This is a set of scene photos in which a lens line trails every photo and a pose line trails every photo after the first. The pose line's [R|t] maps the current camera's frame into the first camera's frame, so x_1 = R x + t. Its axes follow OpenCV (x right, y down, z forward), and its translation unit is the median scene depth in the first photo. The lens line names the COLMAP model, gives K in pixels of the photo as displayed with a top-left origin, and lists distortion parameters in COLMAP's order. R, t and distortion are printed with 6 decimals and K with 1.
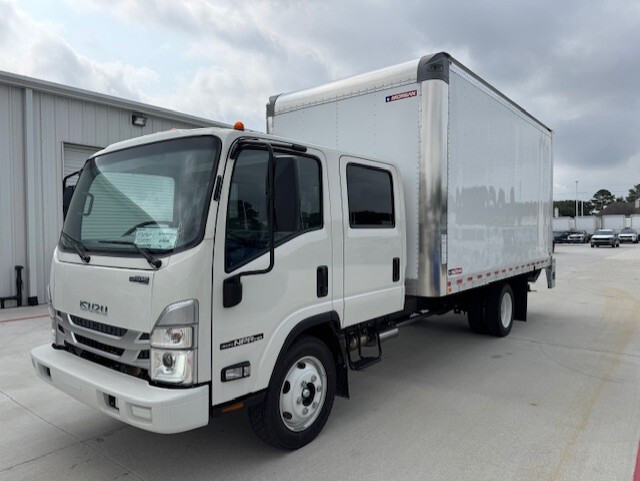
lens RADIAL K [[442.5, 0, 311.9], [0, 442.5, 238.8], [0, 0, 1]] dist [0.038188, -0.002042]
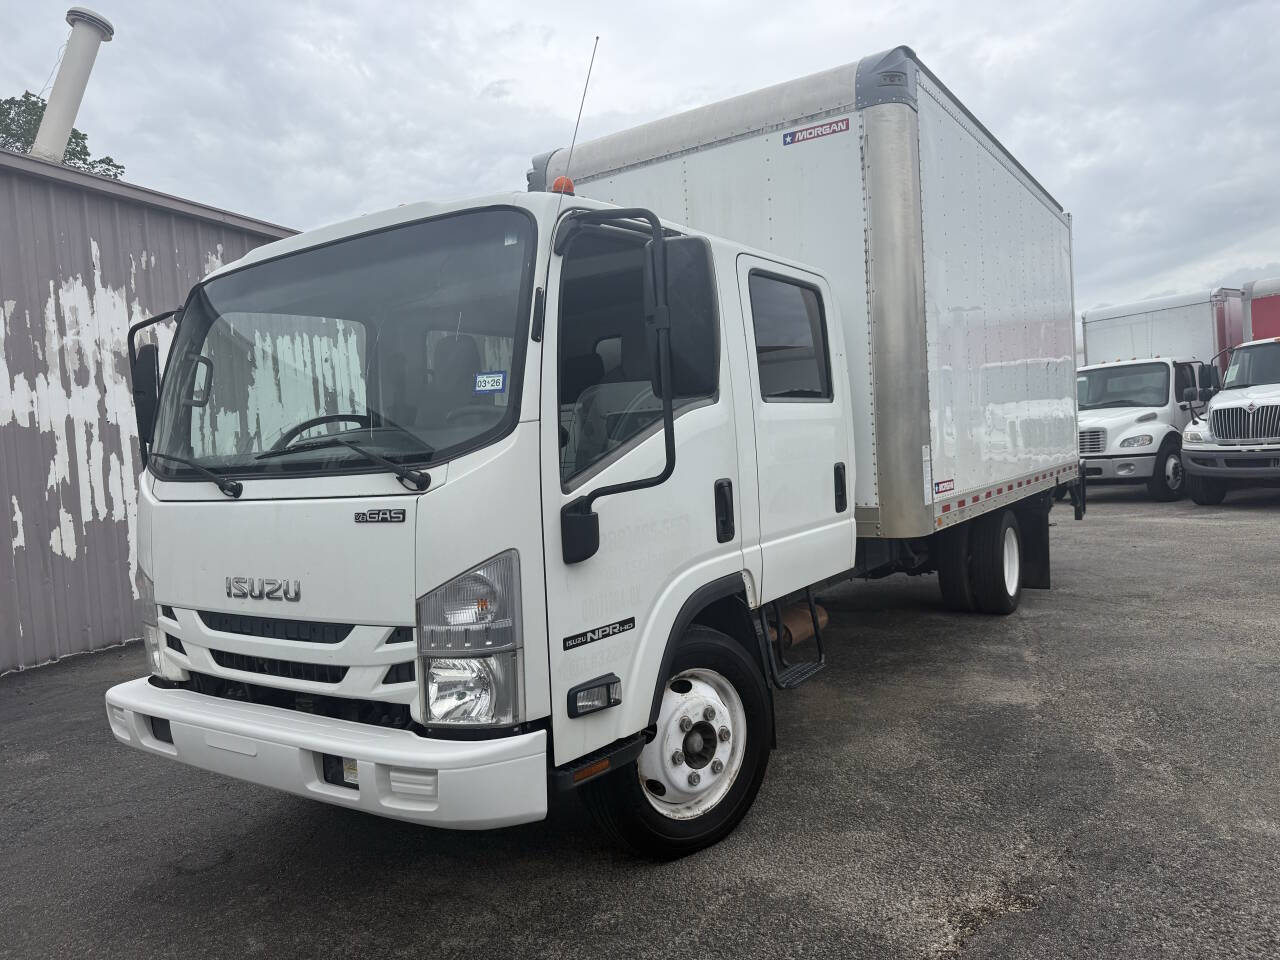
lens RADIAL K [[885.1, 0, 623.8], [0, 885.1, 476.6], [0, 0, 1]] dist [0.038188, -0.002042]
pose [[0.995485, -0.053327, 0.078520, -0.196697], [0.052575, 0.998549, 0.011621, 0.051064], [-0.079026, -0.007440, 0.996845, 0.038590]]
